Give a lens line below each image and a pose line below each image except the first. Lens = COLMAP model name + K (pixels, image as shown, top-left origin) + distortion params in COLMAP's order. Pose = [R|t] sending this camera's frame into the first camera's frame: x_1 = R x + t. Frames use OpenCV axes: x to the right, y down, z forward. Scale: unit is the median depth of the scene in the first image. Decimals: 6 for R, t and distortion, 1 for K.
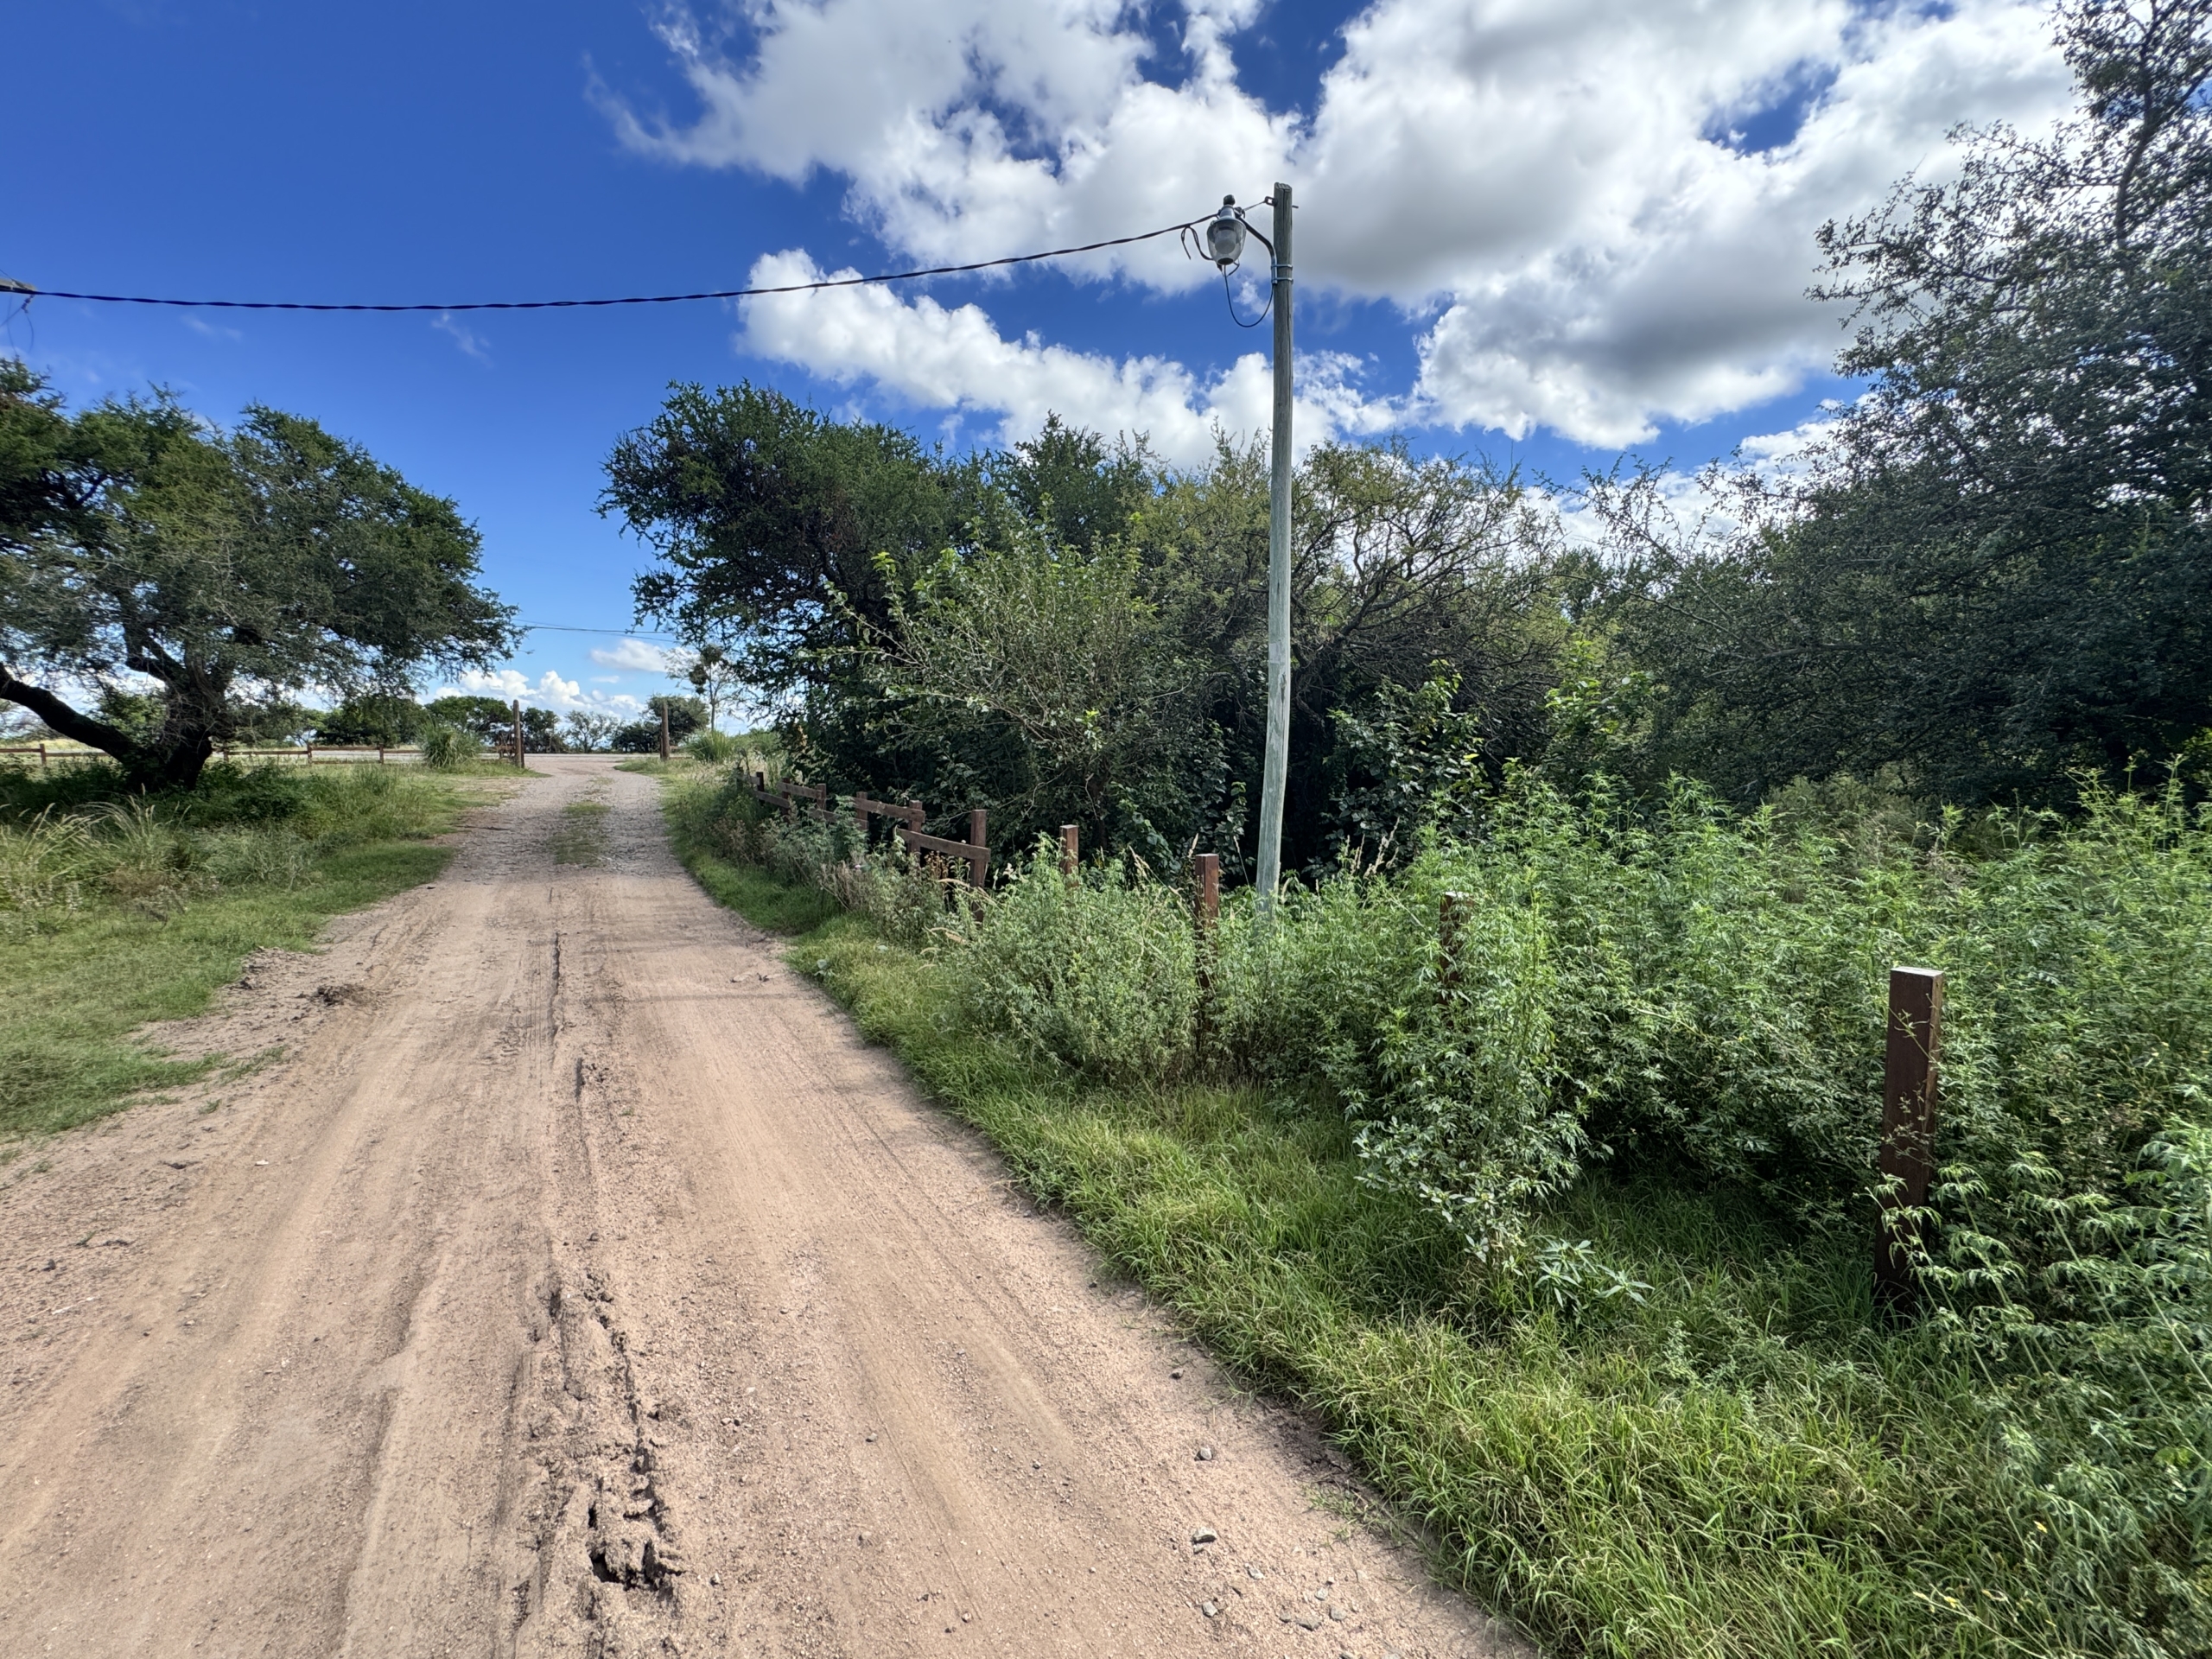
lens RADIAL K [[890.3, 0, 1070.4], [0, 890.3, 812.6], [0, 0, 1]] dist [0.005729, -0.000620]
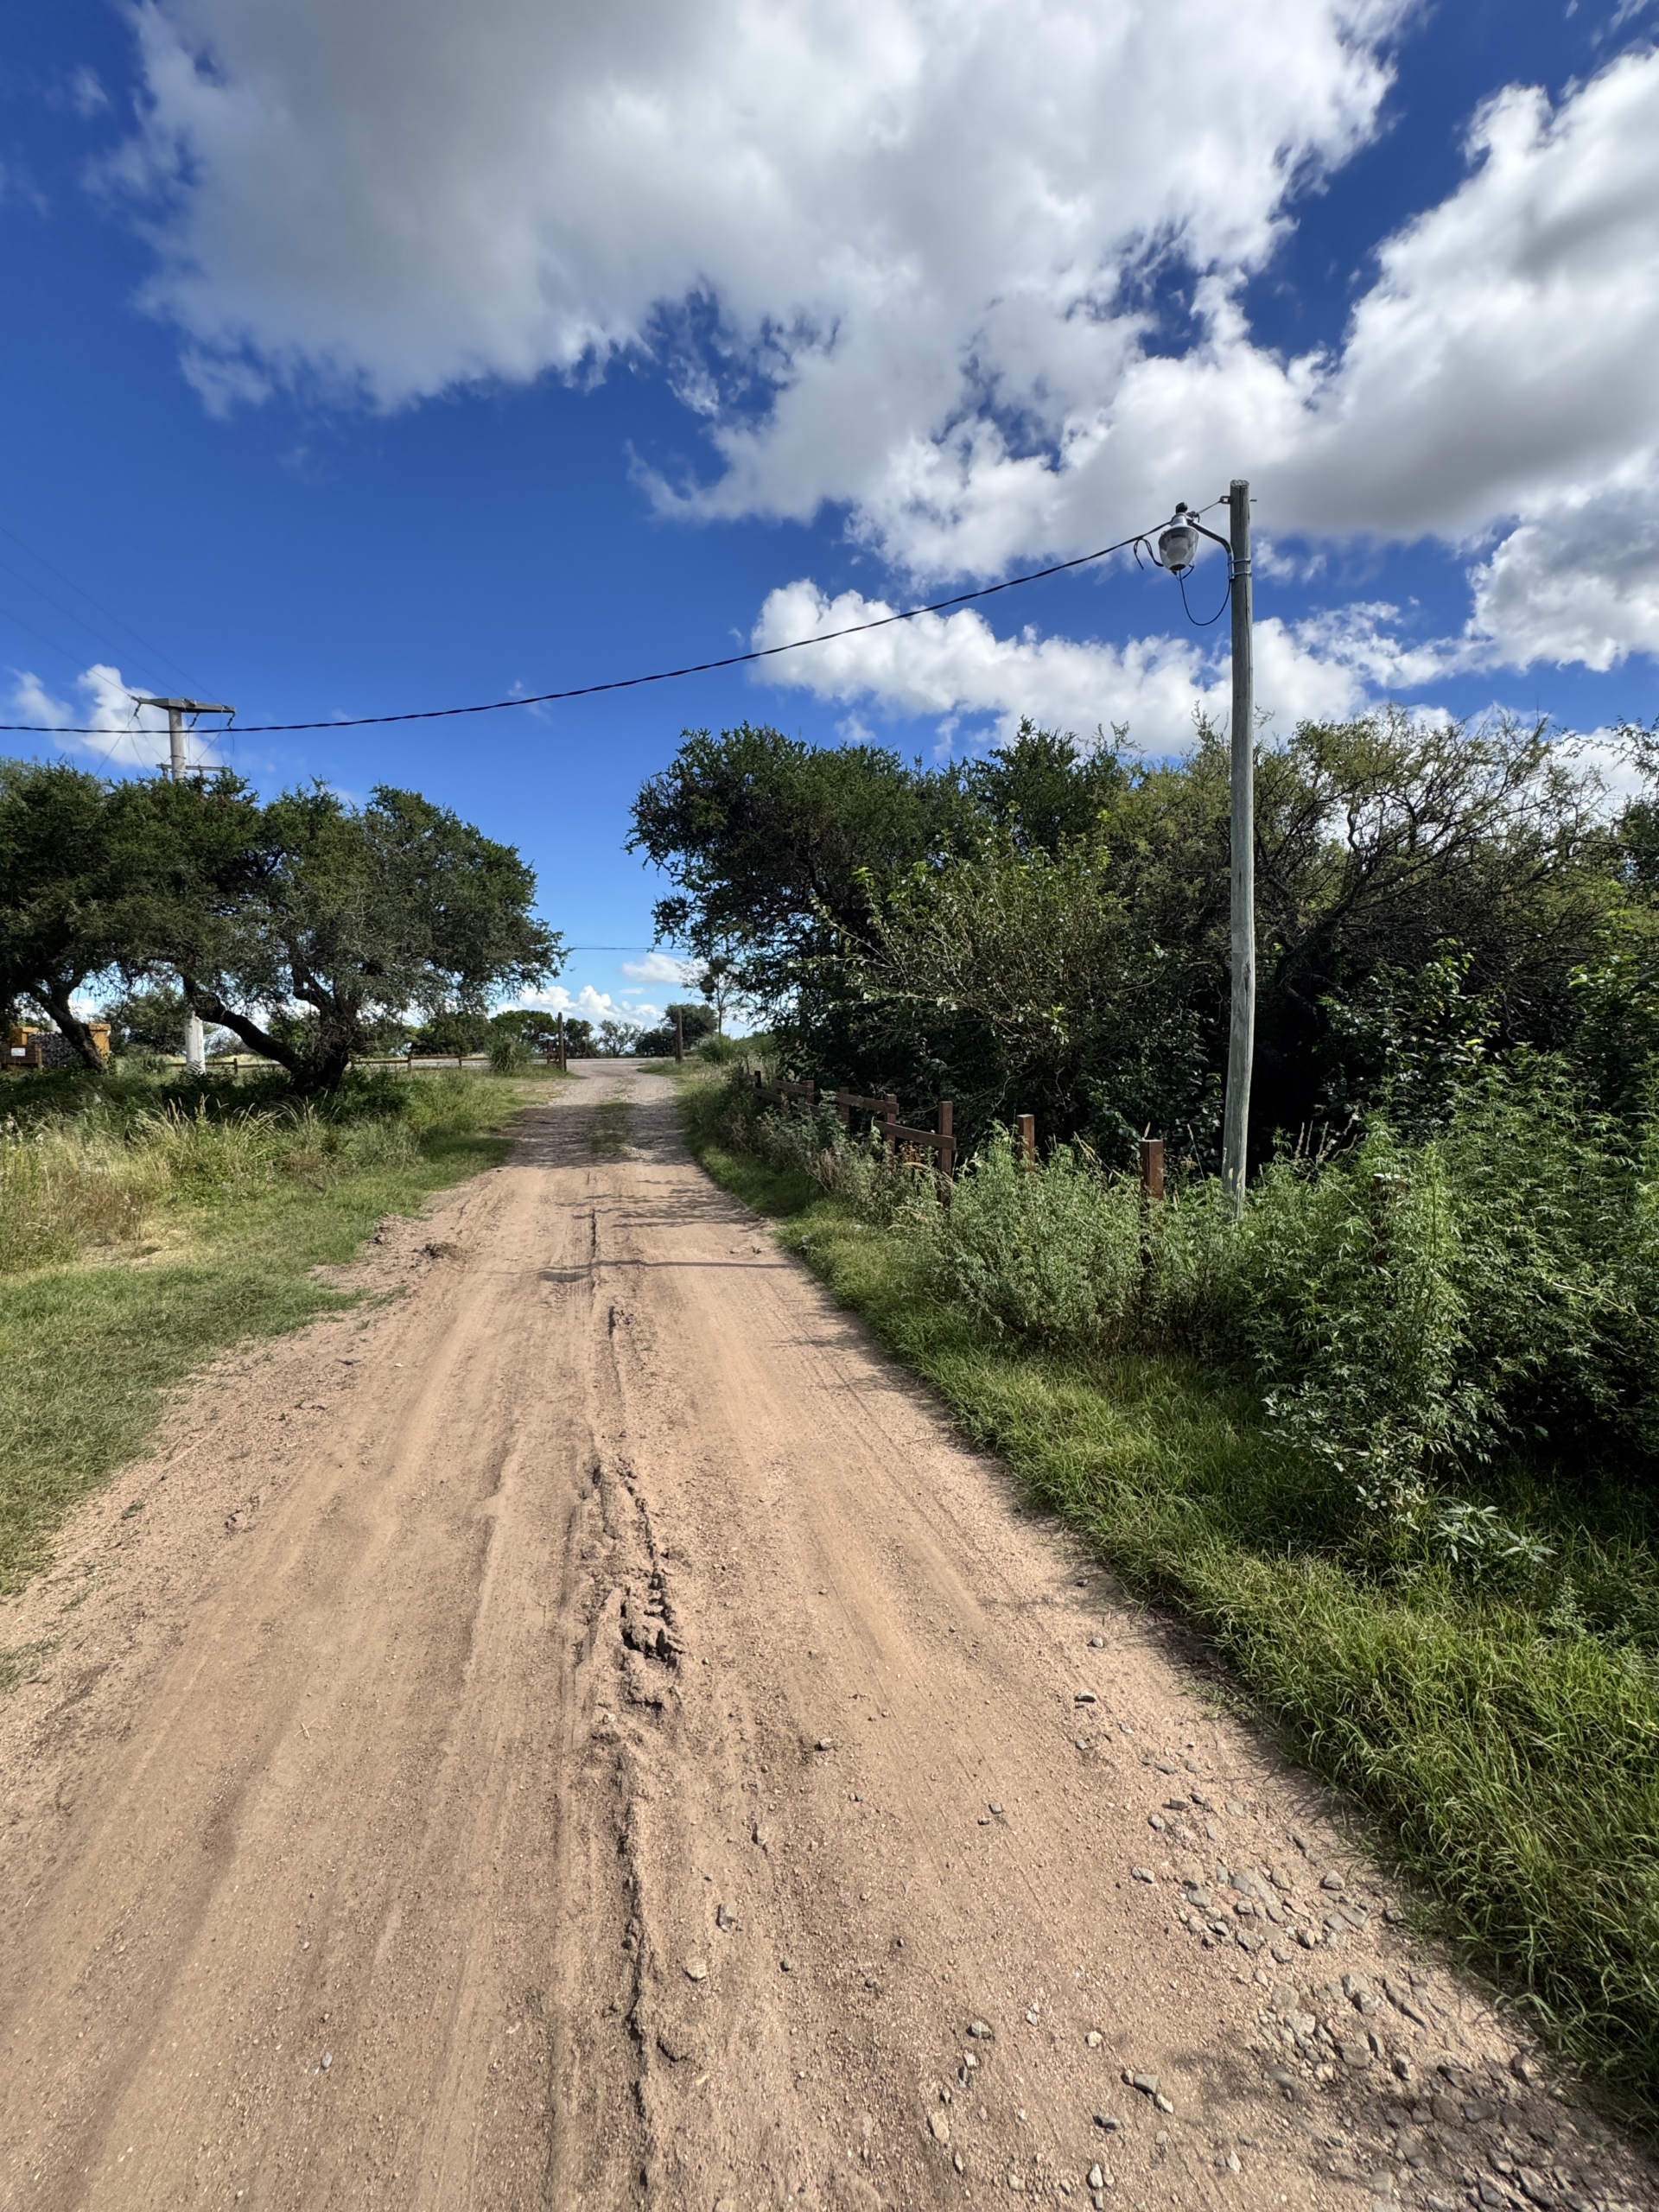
lens RADIAL K [[890.3, 0, 826.5], [0, 890.3, 1095.0], [0, 0, 1]] dist [0.005729, -0.000620]
pose [[0.965259, -0.006922, -0.261204, 0.046187], [0.002333, 0.999837, -0.017876, 0.008666], [0.261286, 0.016646, 0.965118, -0.089625]]
